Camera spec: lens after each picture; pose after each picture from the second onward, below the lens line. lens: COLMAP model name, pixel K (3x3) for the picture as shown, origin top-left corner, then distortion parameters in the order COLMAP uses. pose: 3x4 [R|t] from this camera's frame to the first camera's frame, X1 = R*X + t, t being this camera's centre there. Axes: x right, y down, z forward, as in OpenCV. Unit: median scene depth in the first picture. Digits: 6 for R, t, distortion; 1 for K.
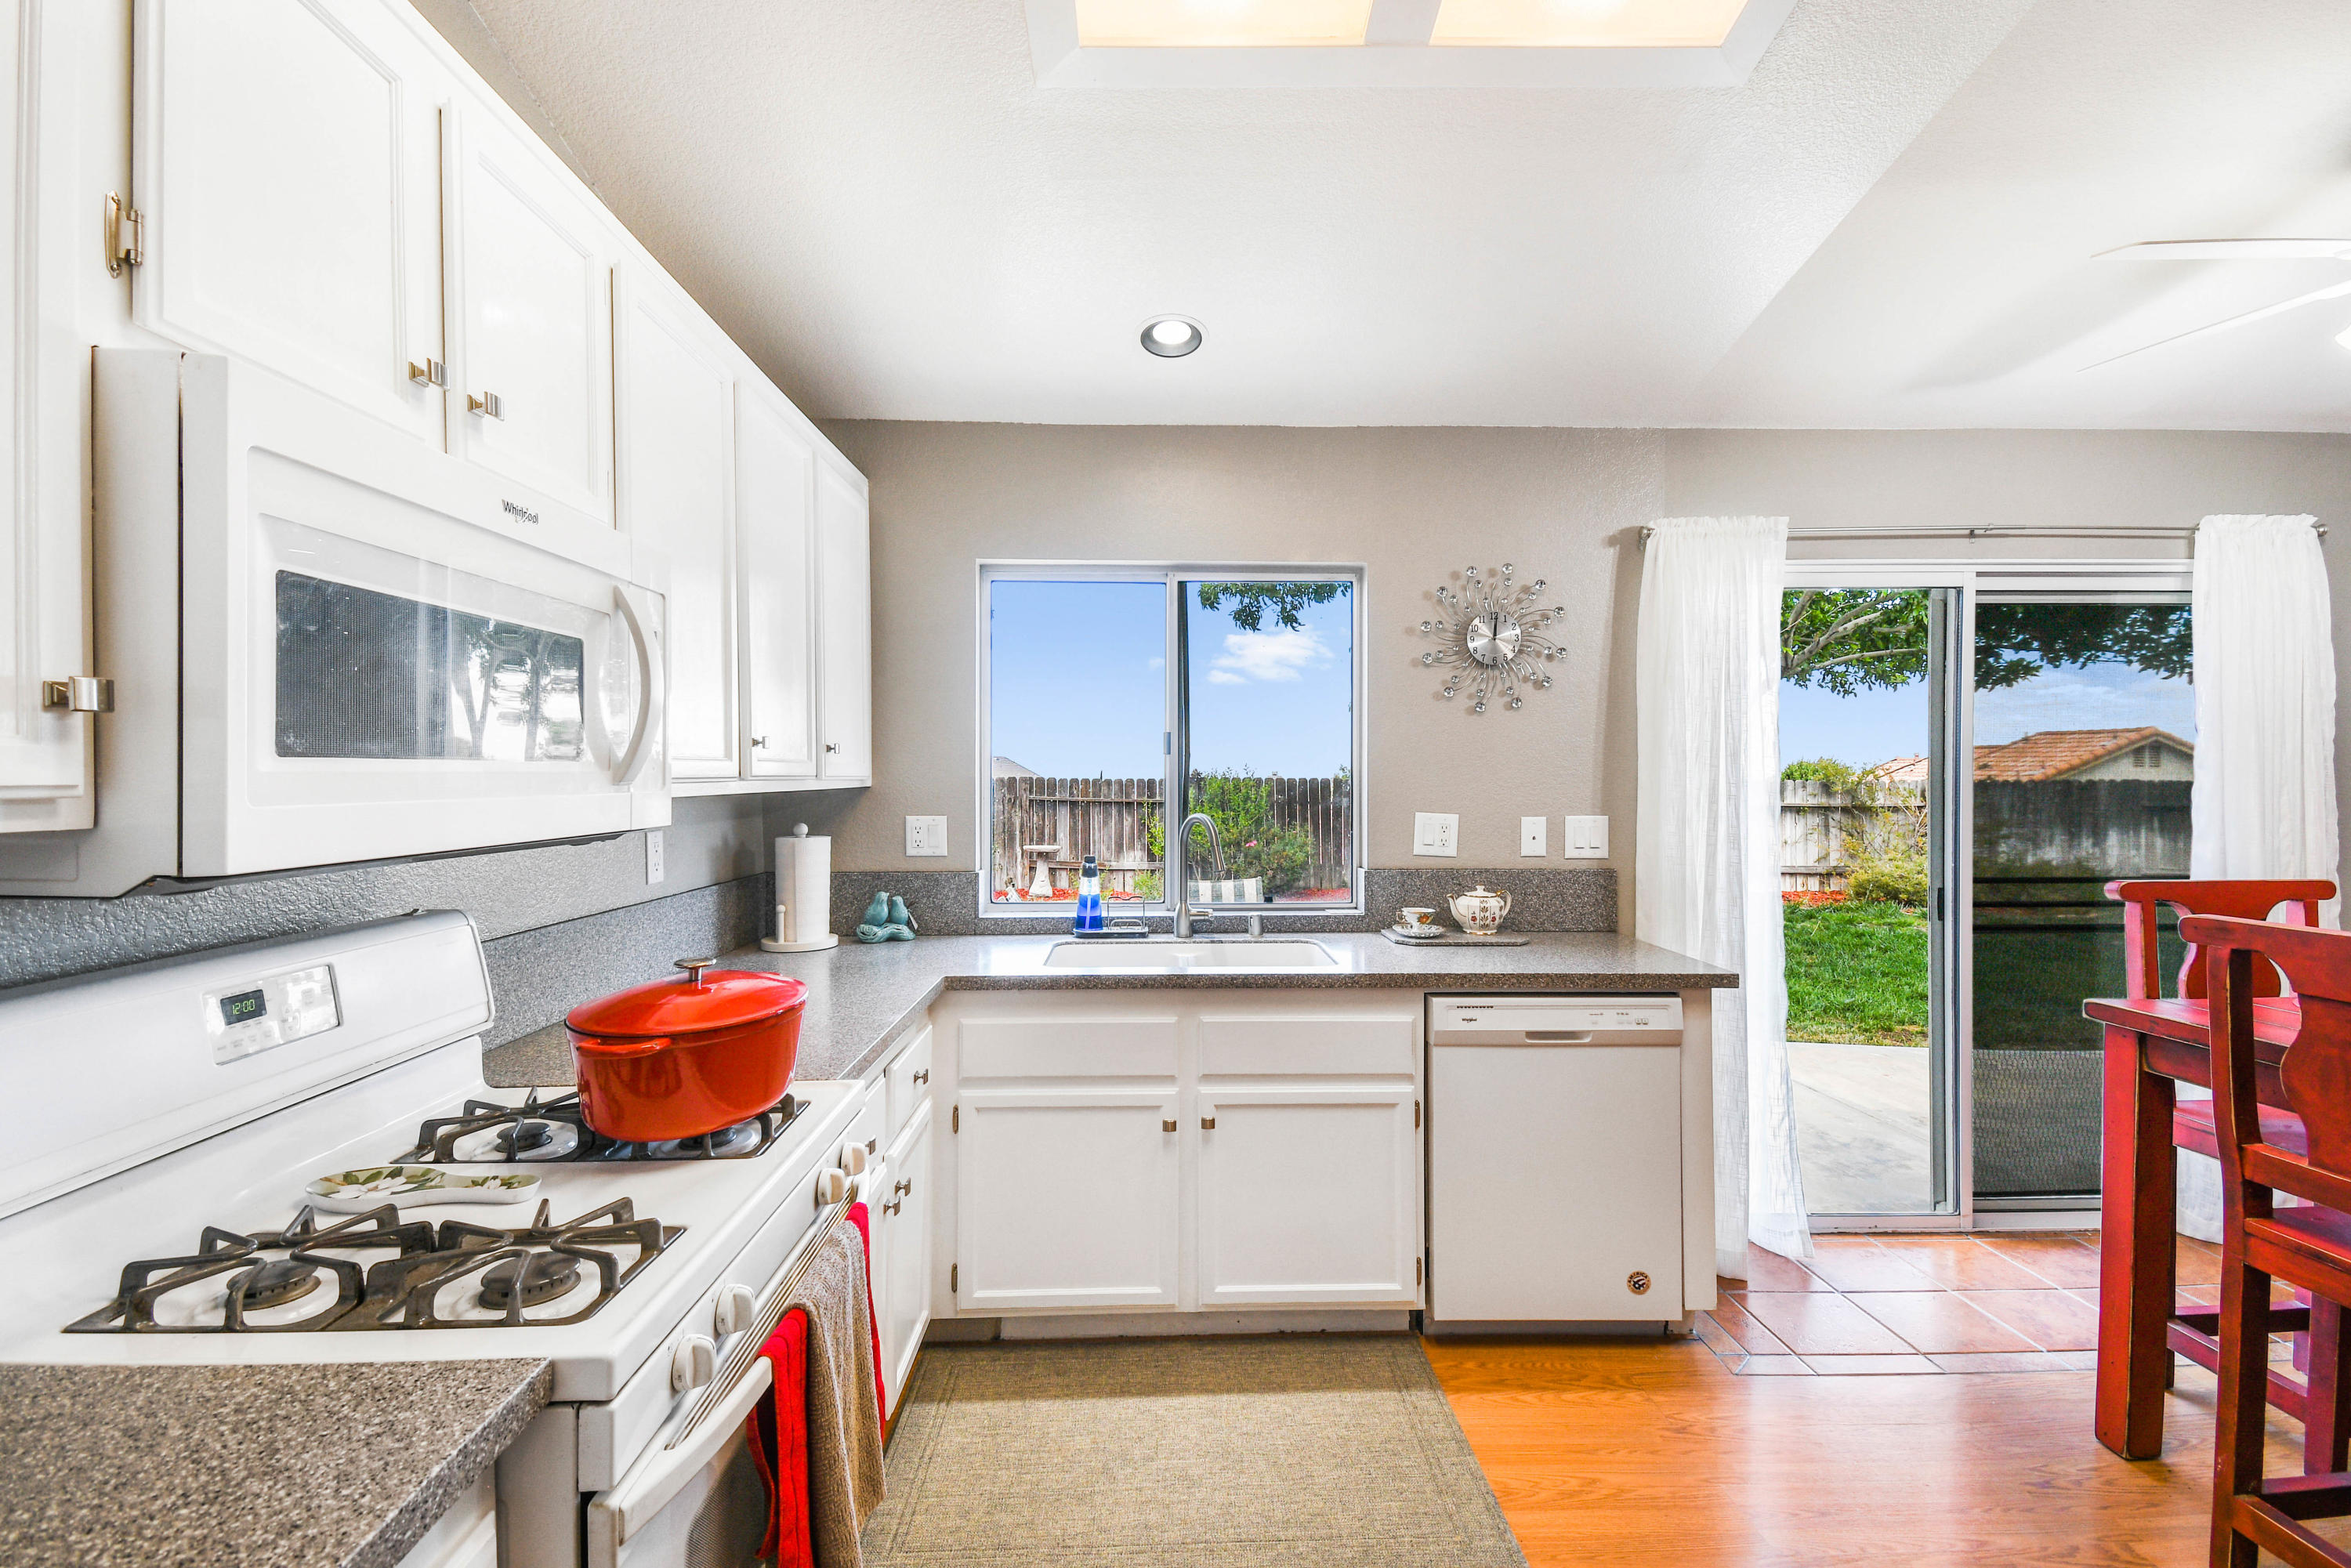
lens RADIAL K [[1062.6, 0, 1188.2], [0, 1062.6, 779.8], [0, 0, 1]] dist [0.019905, -0.001830]
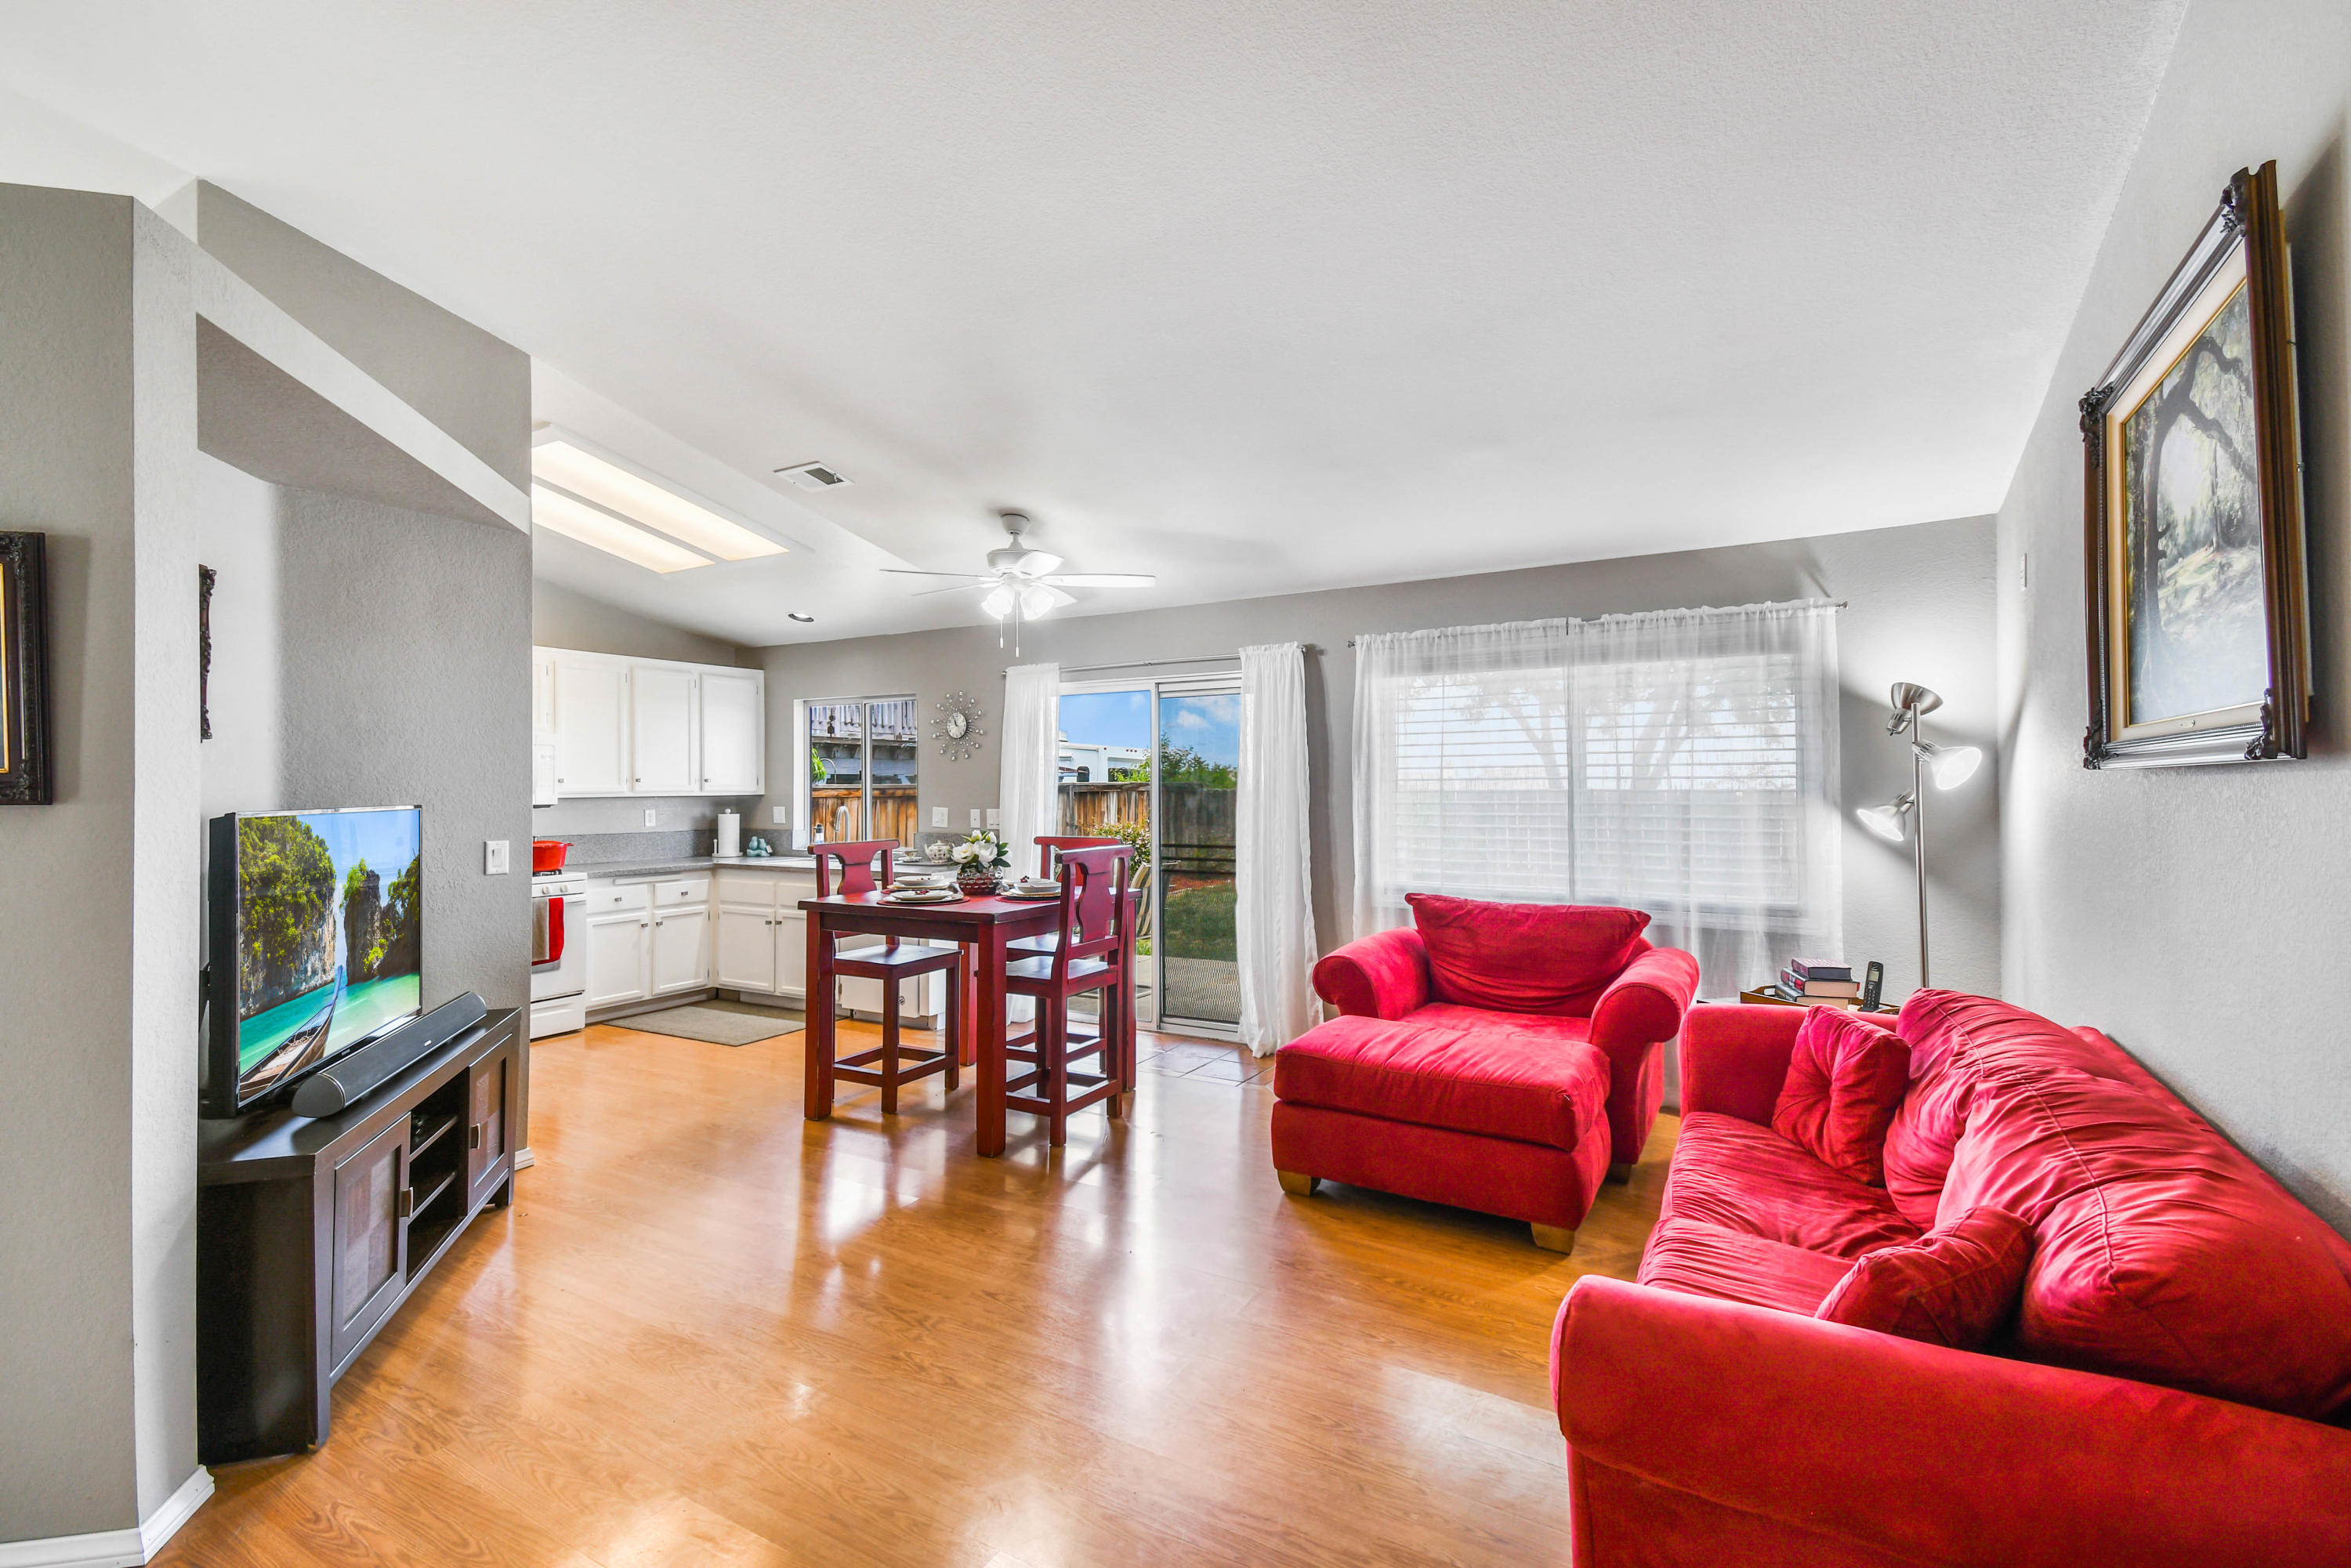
lens RADIAL K [[1062.6, 0, 1231.6], [0, 1062.6, 780.2], [0, 0, 1]] dist [0.019905, -0.001830]
pose [[0.857972, -0.002734, -0.513689, 1.929632], [-0.002156, 0.999958, -0.008924, -0.007429], [0.513692, 0.008764, 0.857930, -0.569397]]
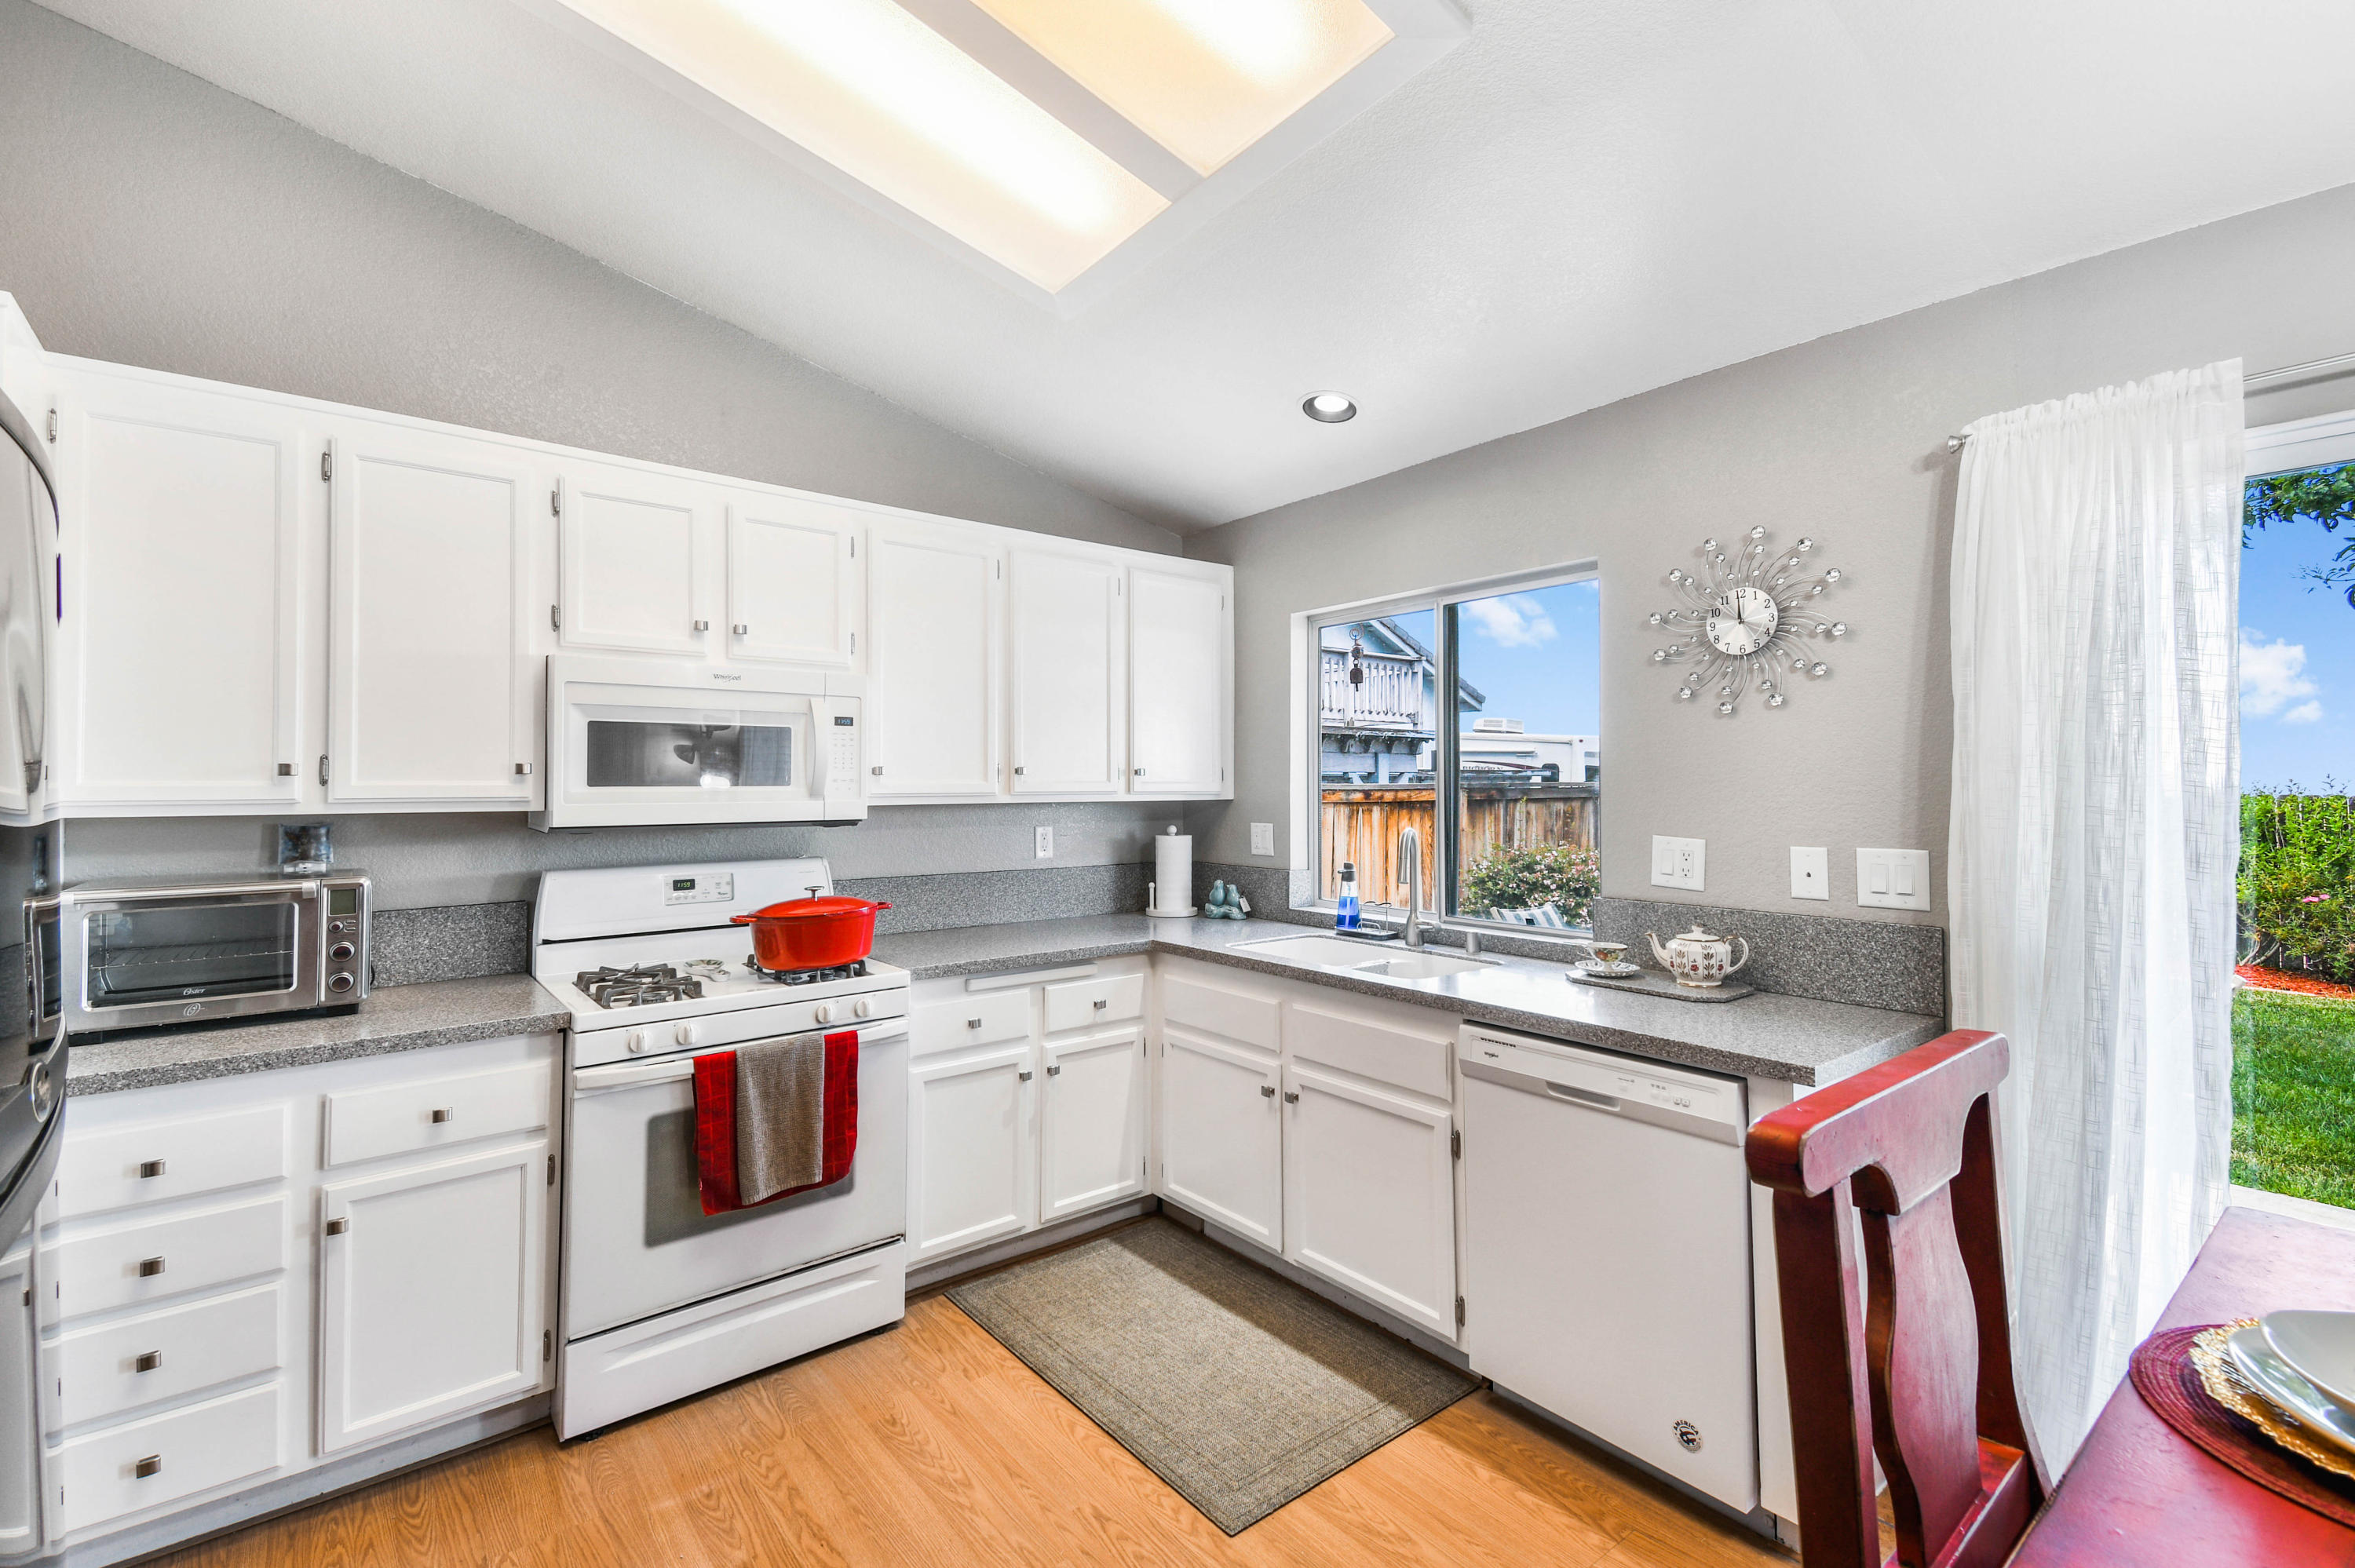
lens RADIAL K [[1064.3, 0, 1172.9], [0, 1064.3, 766.6], [0, 0, 1]] dist [0.019905, -0.001830]
pose [[0.584416, -0.016240, -0.811292, 0.722662], [-0.004135, 0.999727, -0.022991, -0.003674], [0.811444, 0.016791, 0.584189, 0.187000]]
